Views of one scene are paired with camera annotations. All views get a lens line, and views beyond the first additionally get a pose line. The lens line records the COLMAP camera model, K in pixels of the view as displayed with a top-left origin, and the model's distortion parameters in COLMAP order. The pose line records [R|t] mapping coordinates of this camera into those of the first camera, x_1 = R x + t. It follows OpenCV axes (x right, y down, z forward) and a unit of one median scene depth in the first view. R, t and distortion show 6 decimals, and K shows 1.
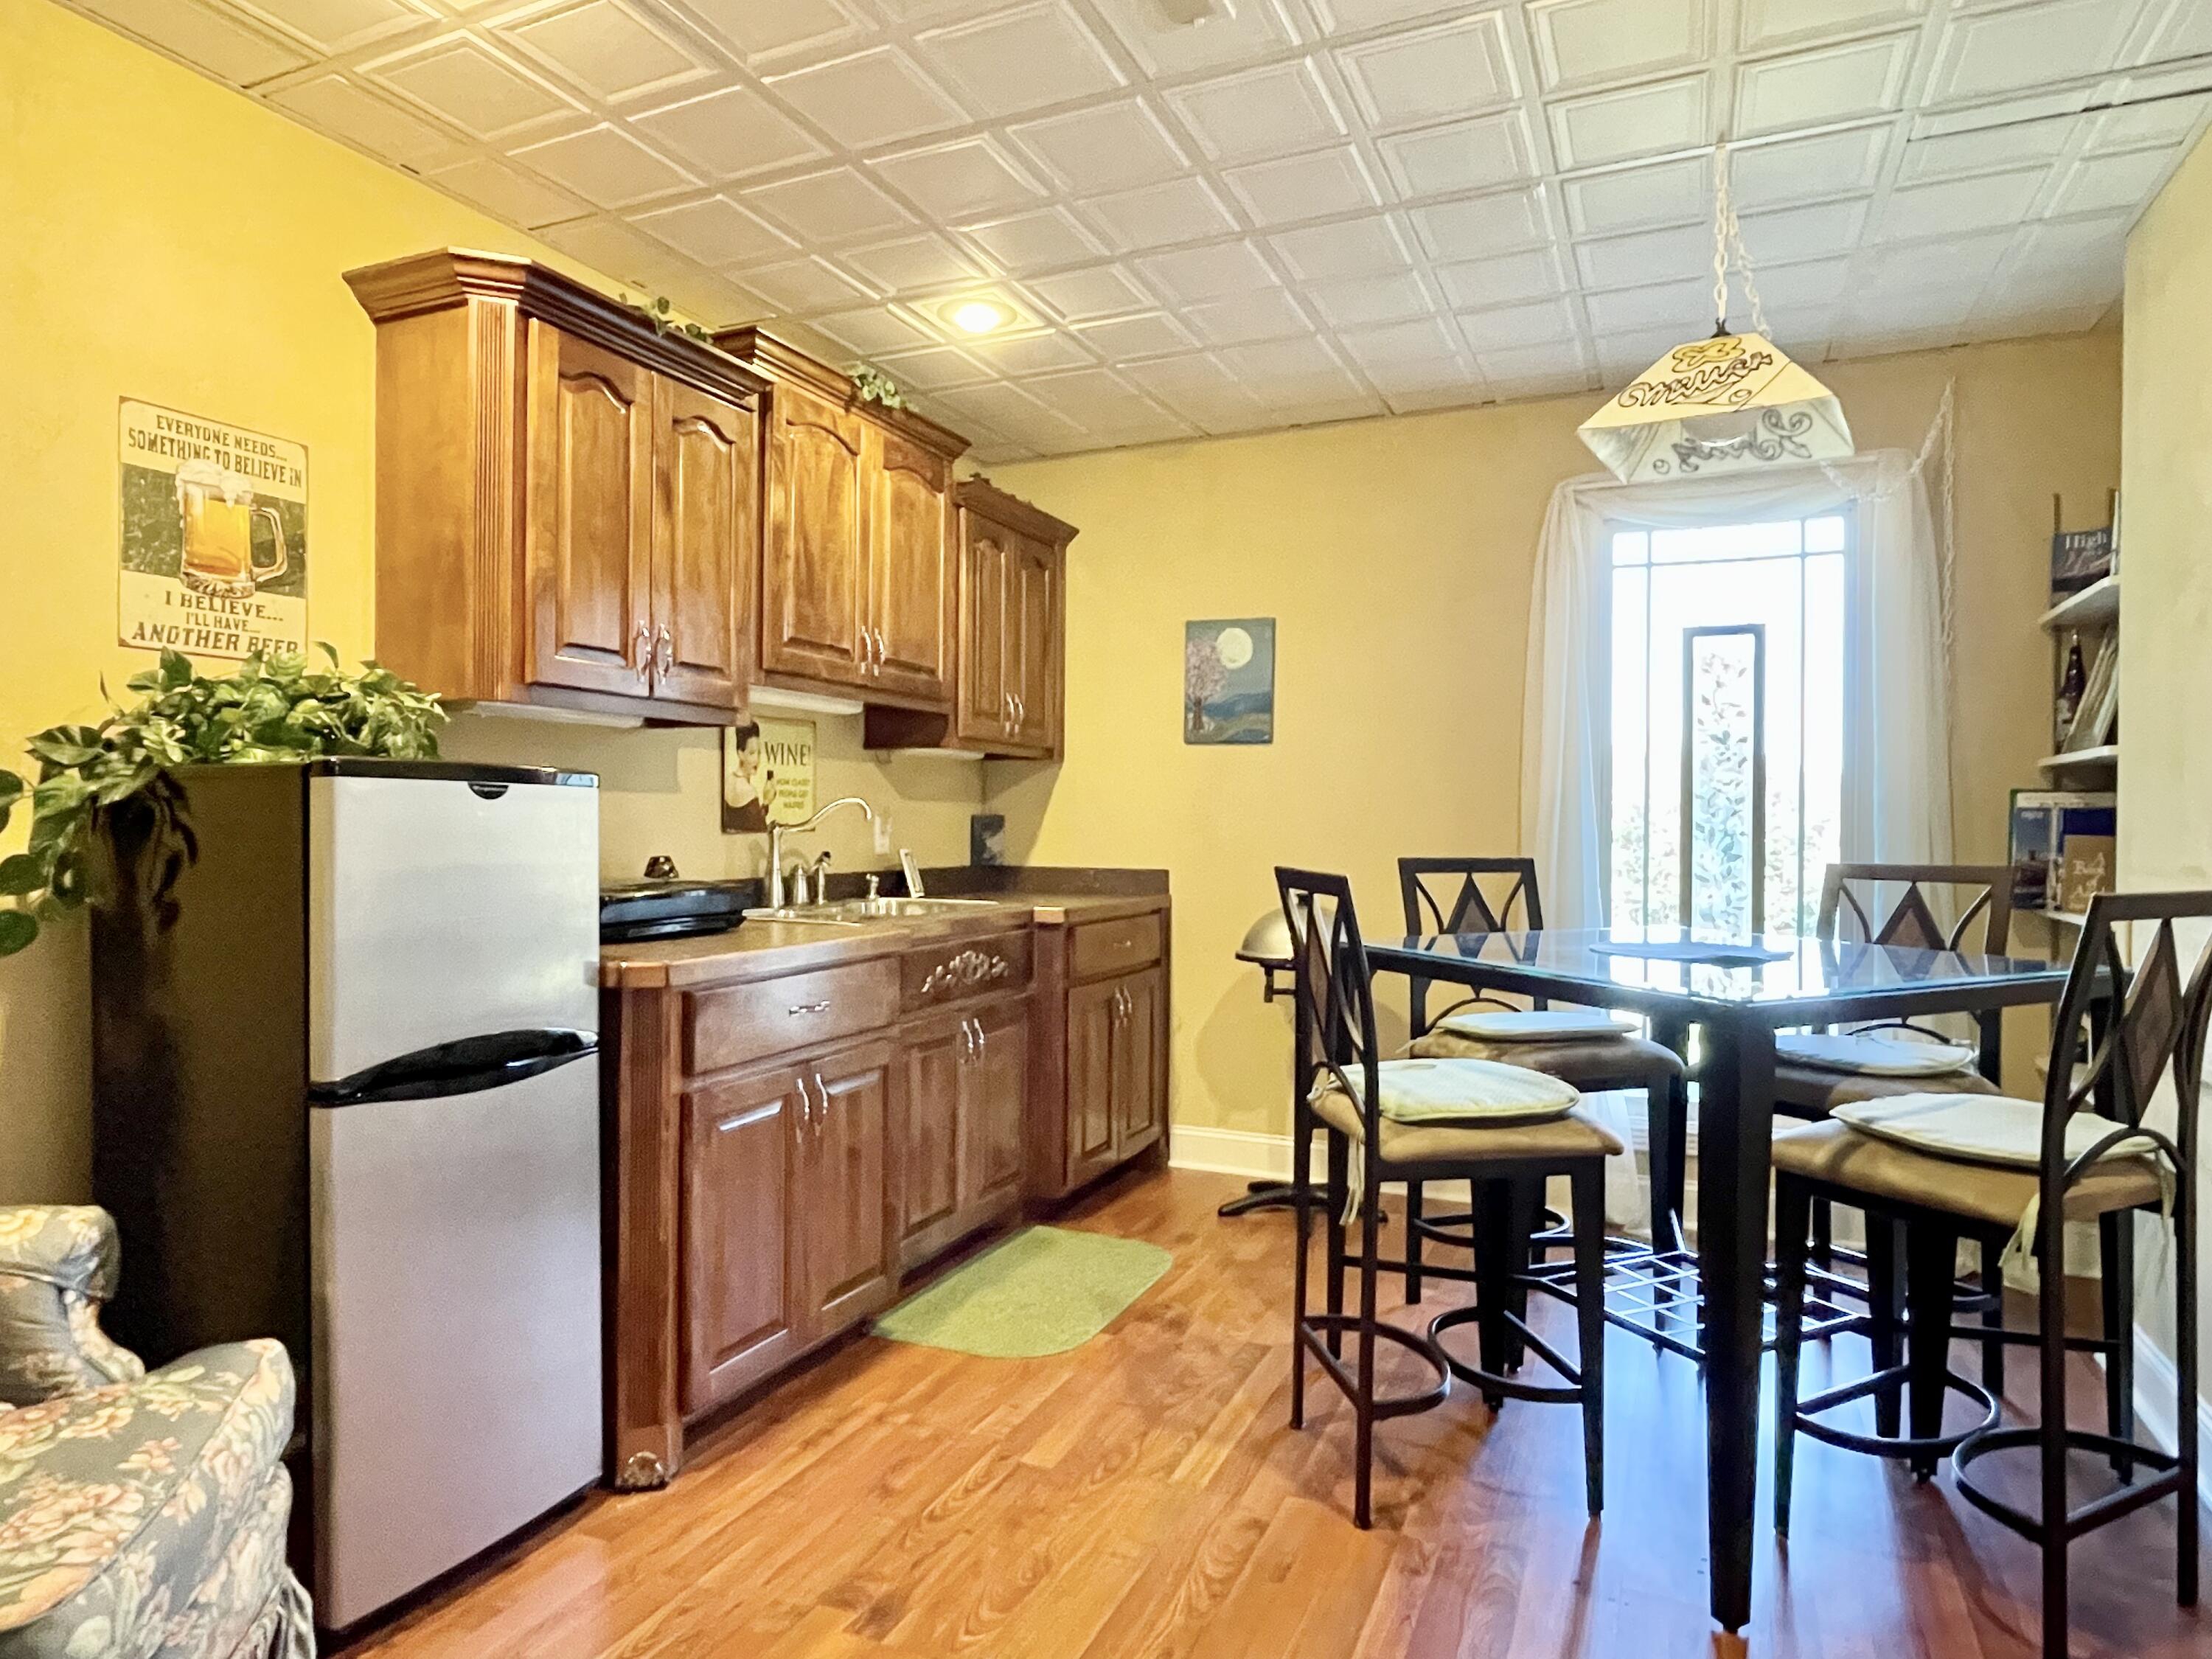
lens RADIAL K [[1307.6, 0, 1106.0], [0, 1307.6, 829.5], [0, 0, 1]] dist [-0.002685, -0.000378]
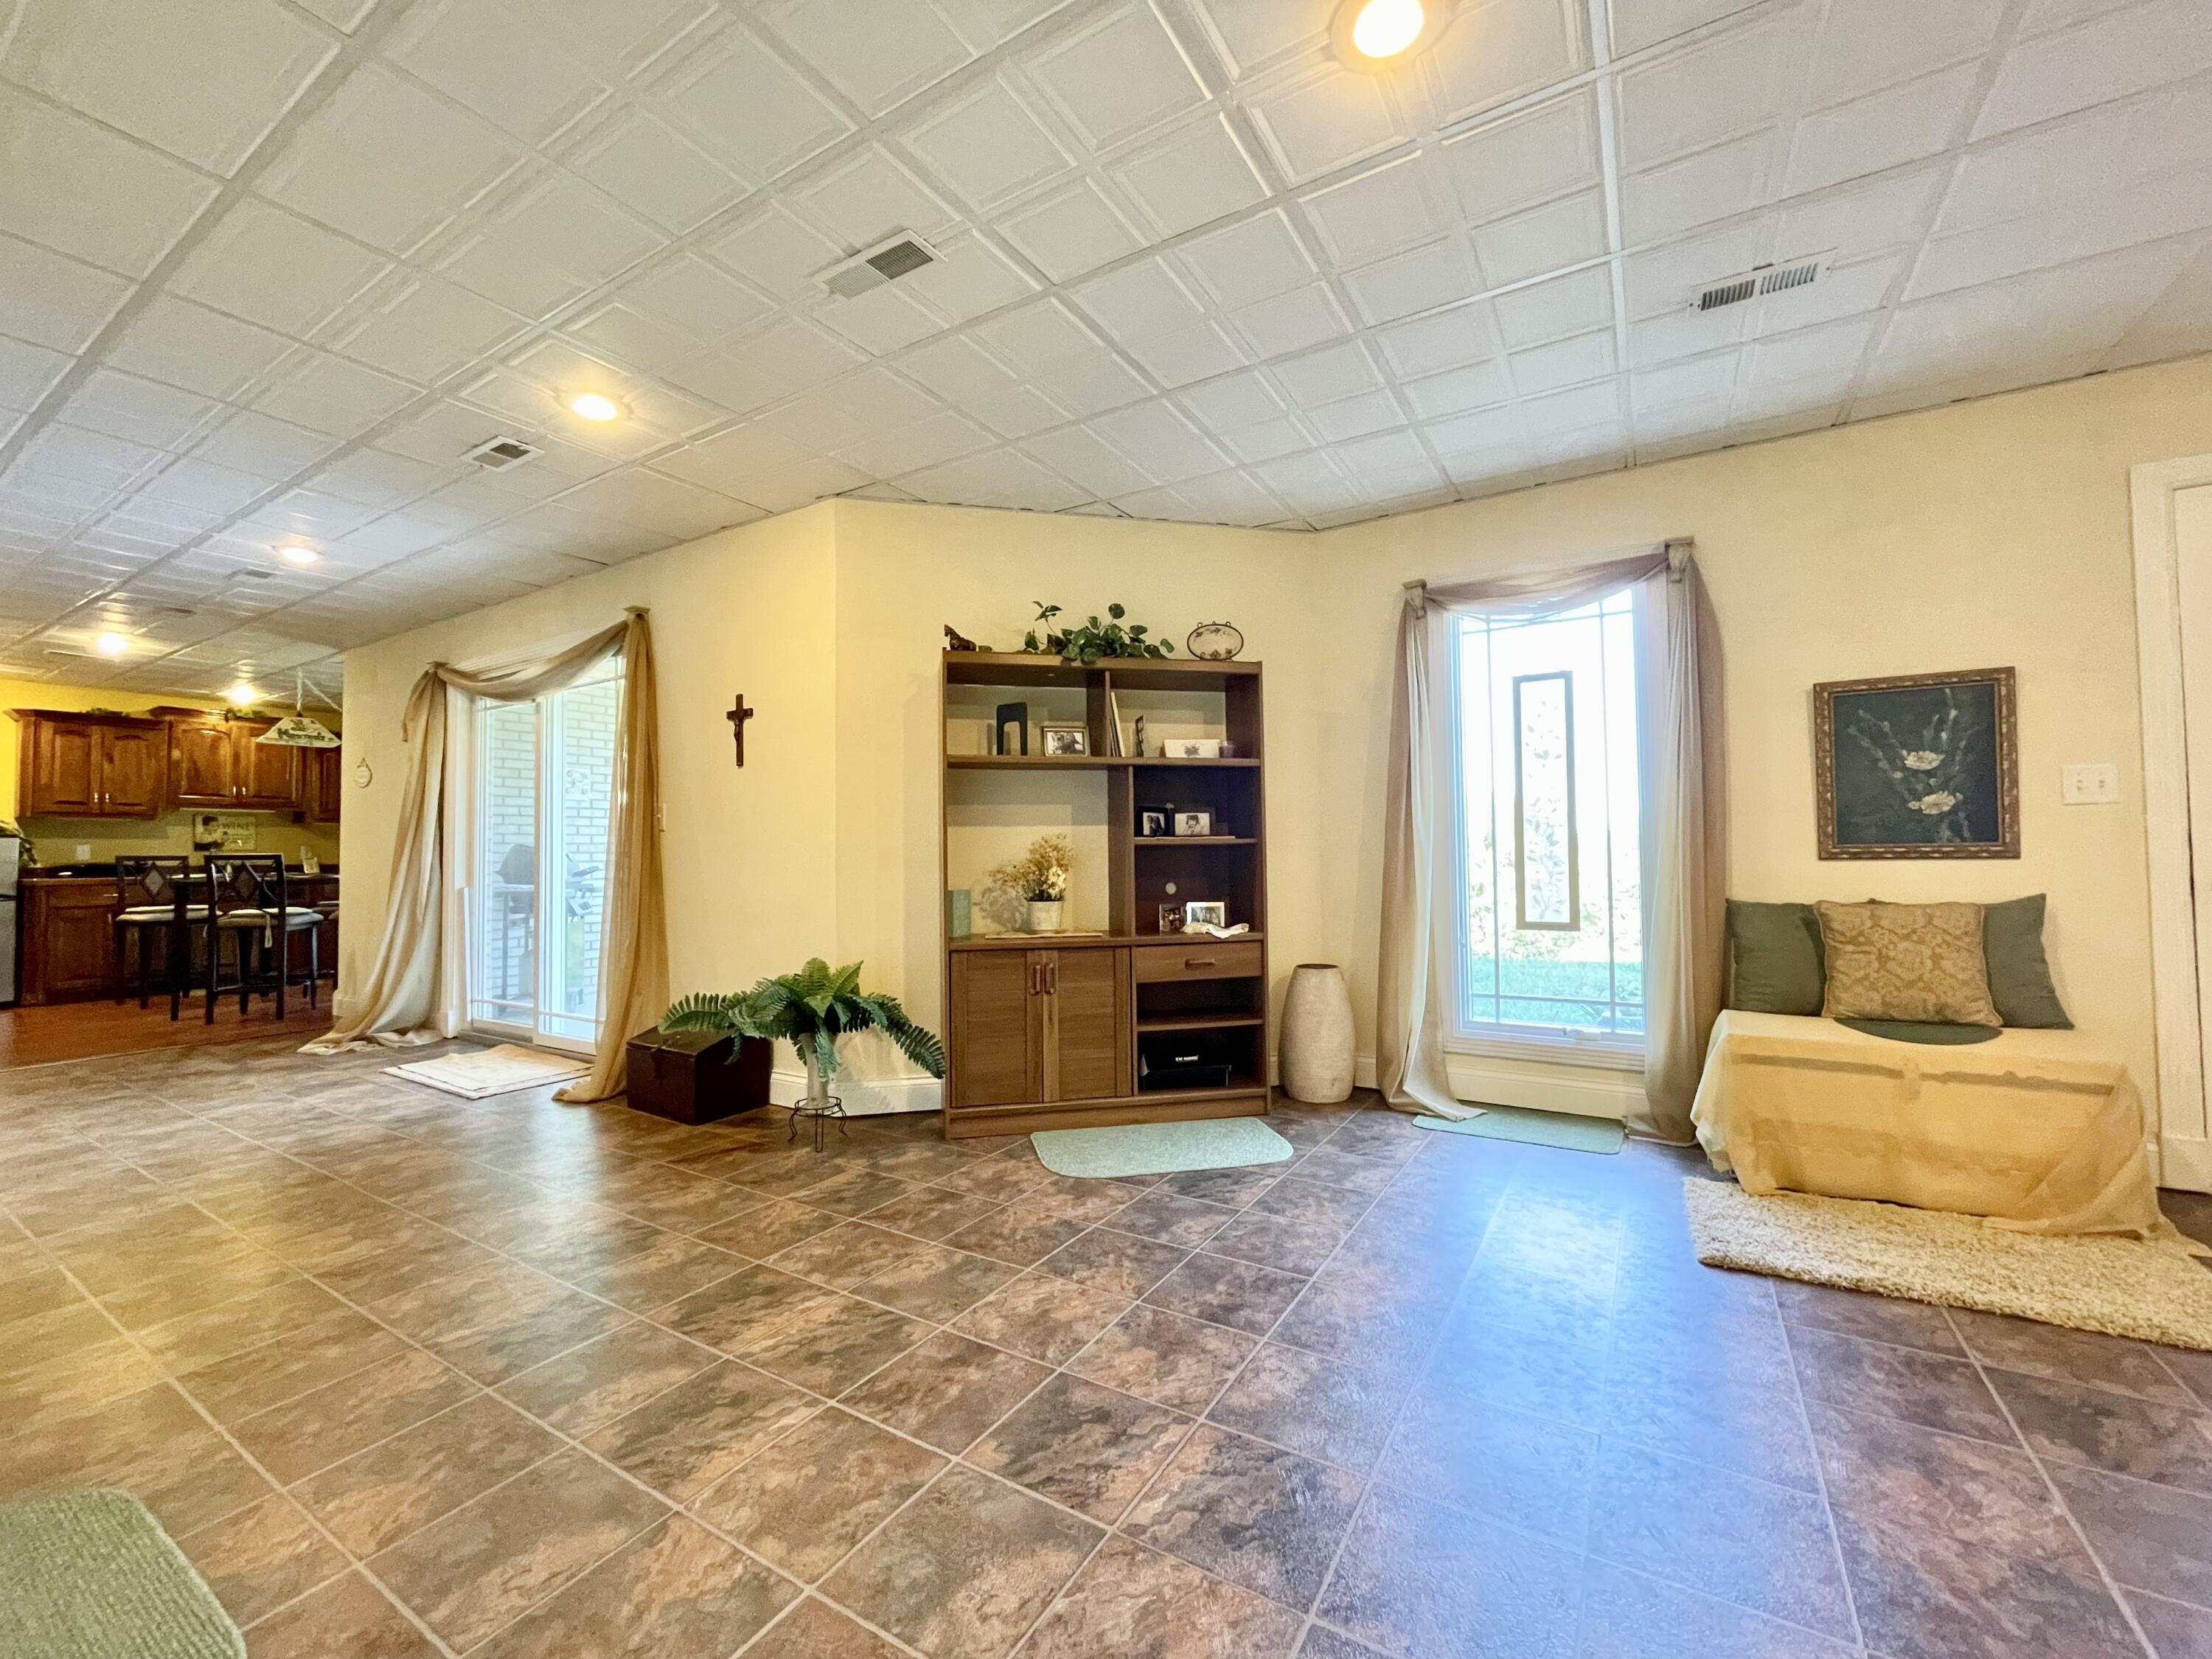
lens RADIAL K [[893.7, 0, 1106.0], [0, 893.7, 829.5], [0, 0, 1]] dist [0.000676, 0.000277]
pose [[0.991403, -0.020577, -0.129215, 2.168177], [0.015484, 0.999068, -0.040297, 0.071218], [0.129924, 0.037950, 0.990797, -0.884434]]
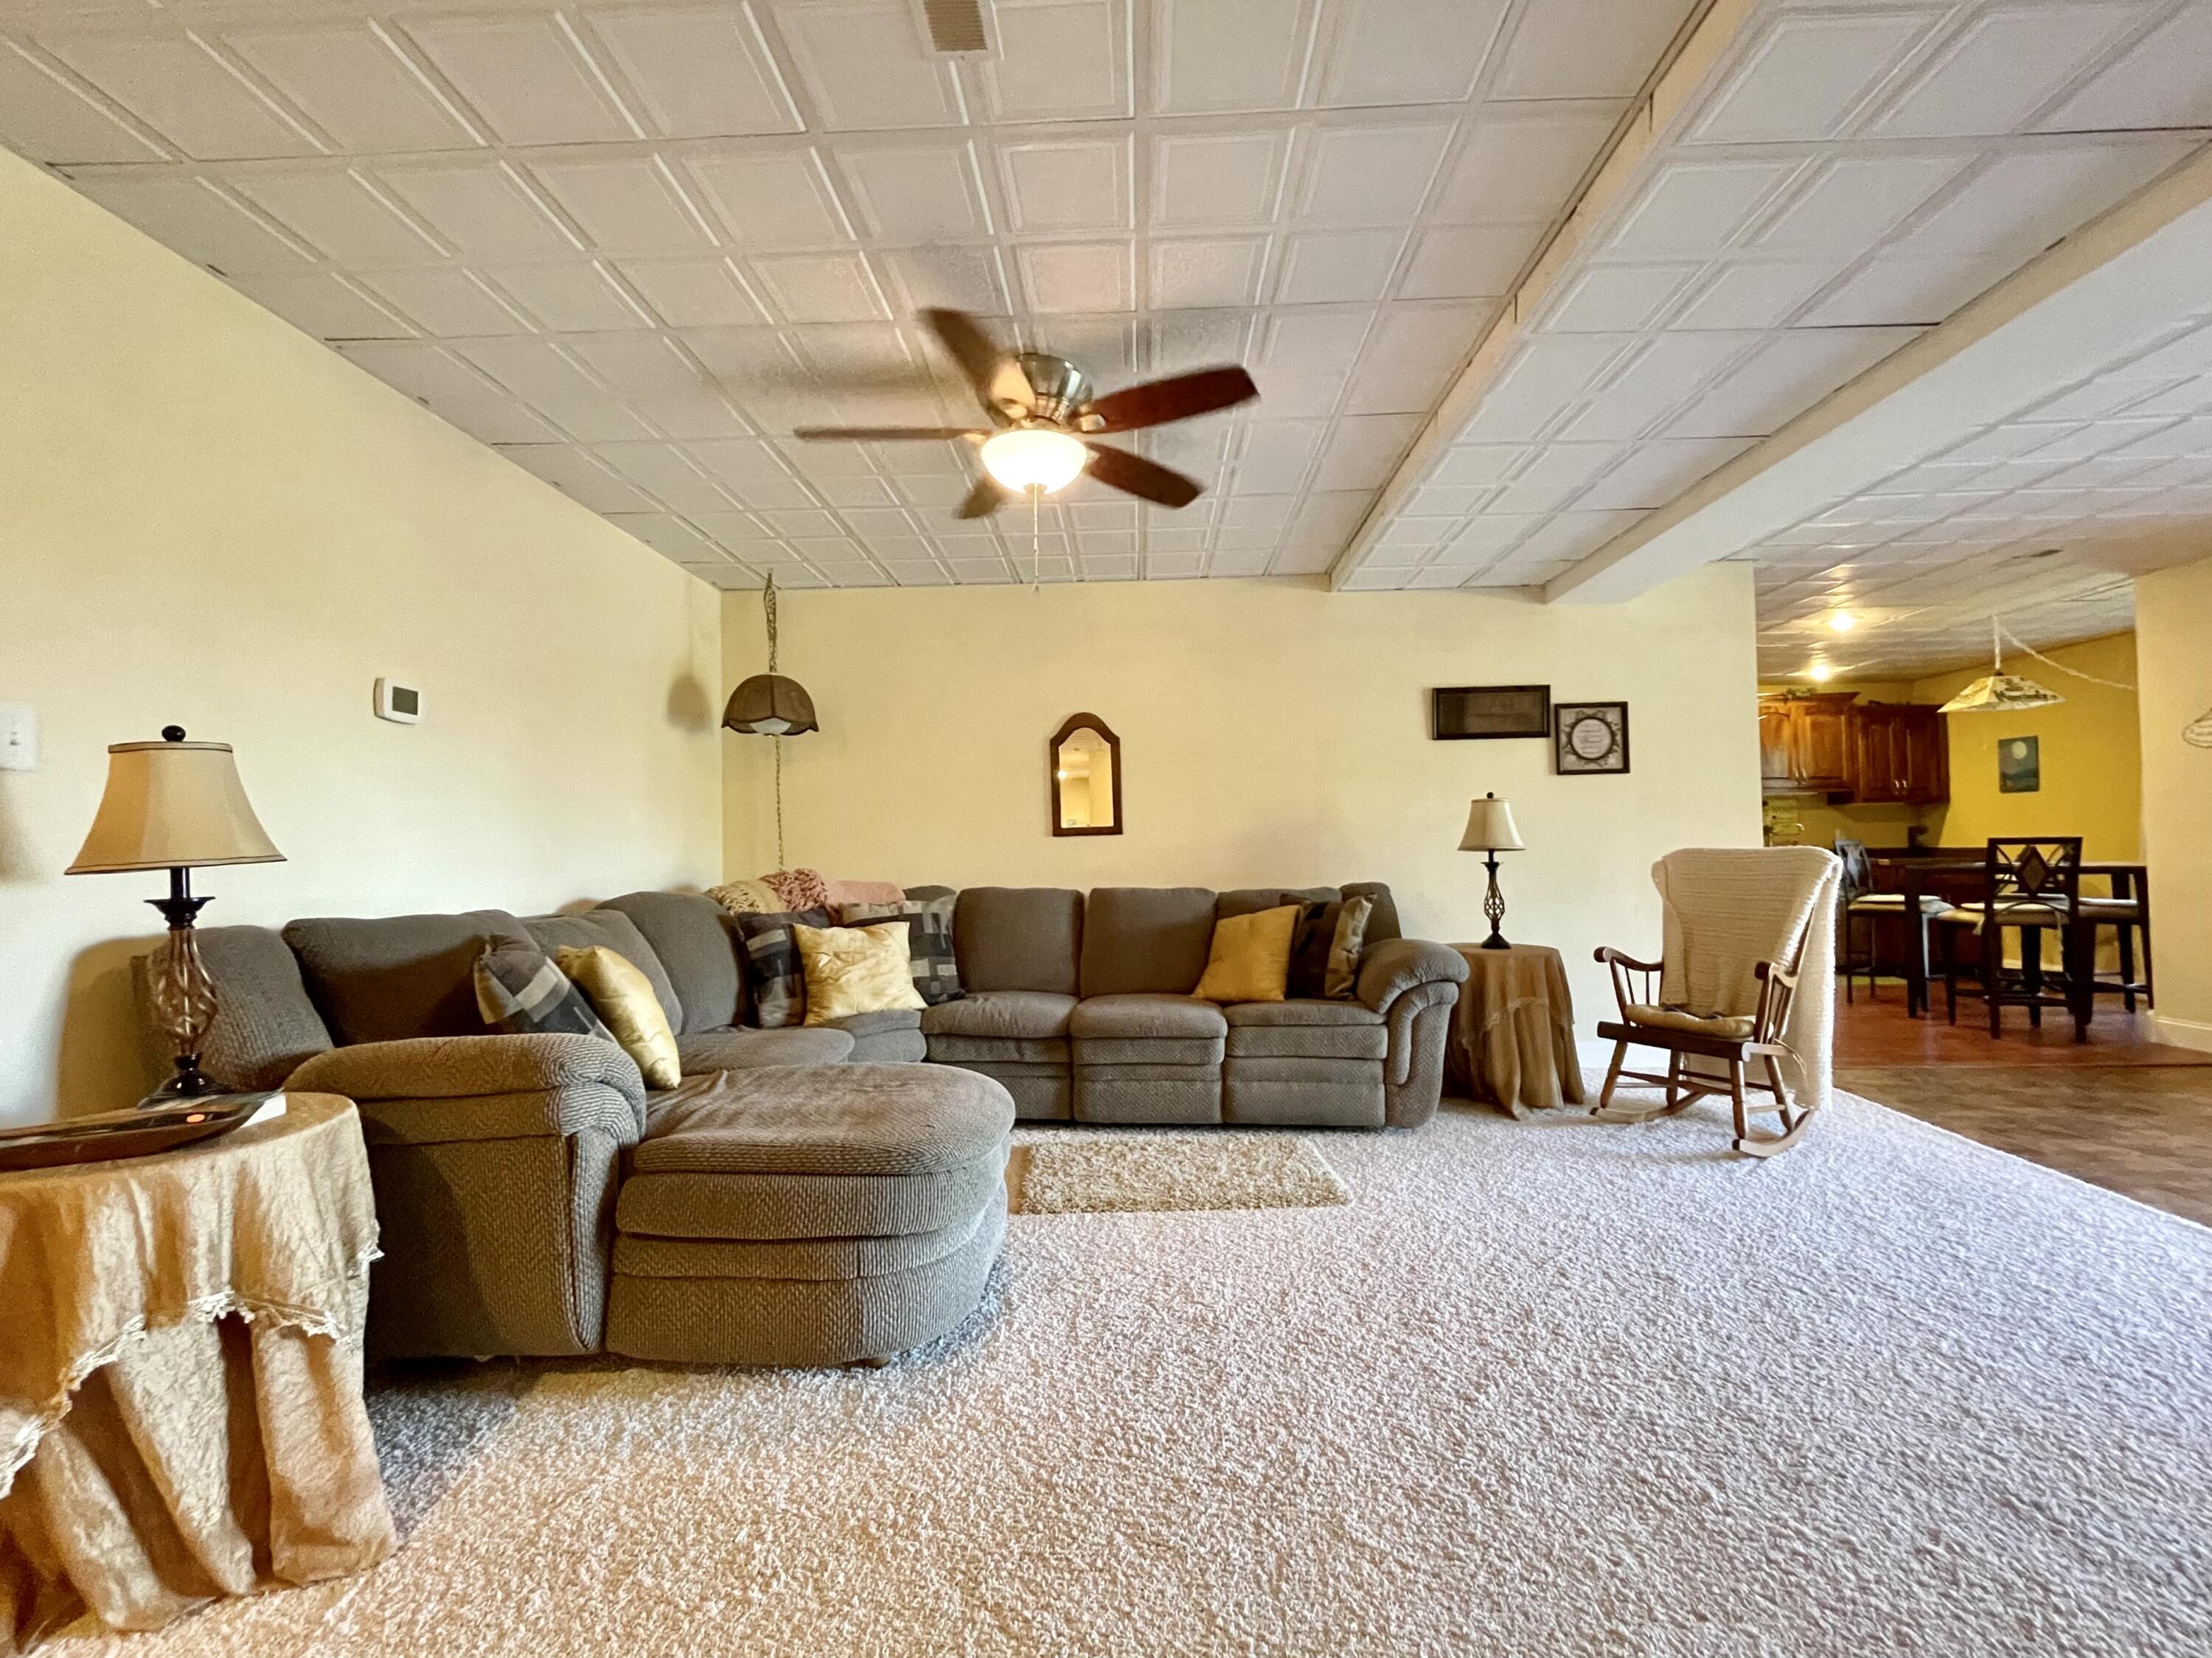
lens RADIAL K [[923.1, 0, 1106.0], [0, 923.1, 829.0], [0, 0, 1]] dist [0.000058, -0.000070]
pose [[0.374225, -0.036443, -0.926622, 1.210721], [0.010555, 0.999330, -0.035040, 0.048606], [0.927278, 0.003332, 0.374359, -1.337057]]
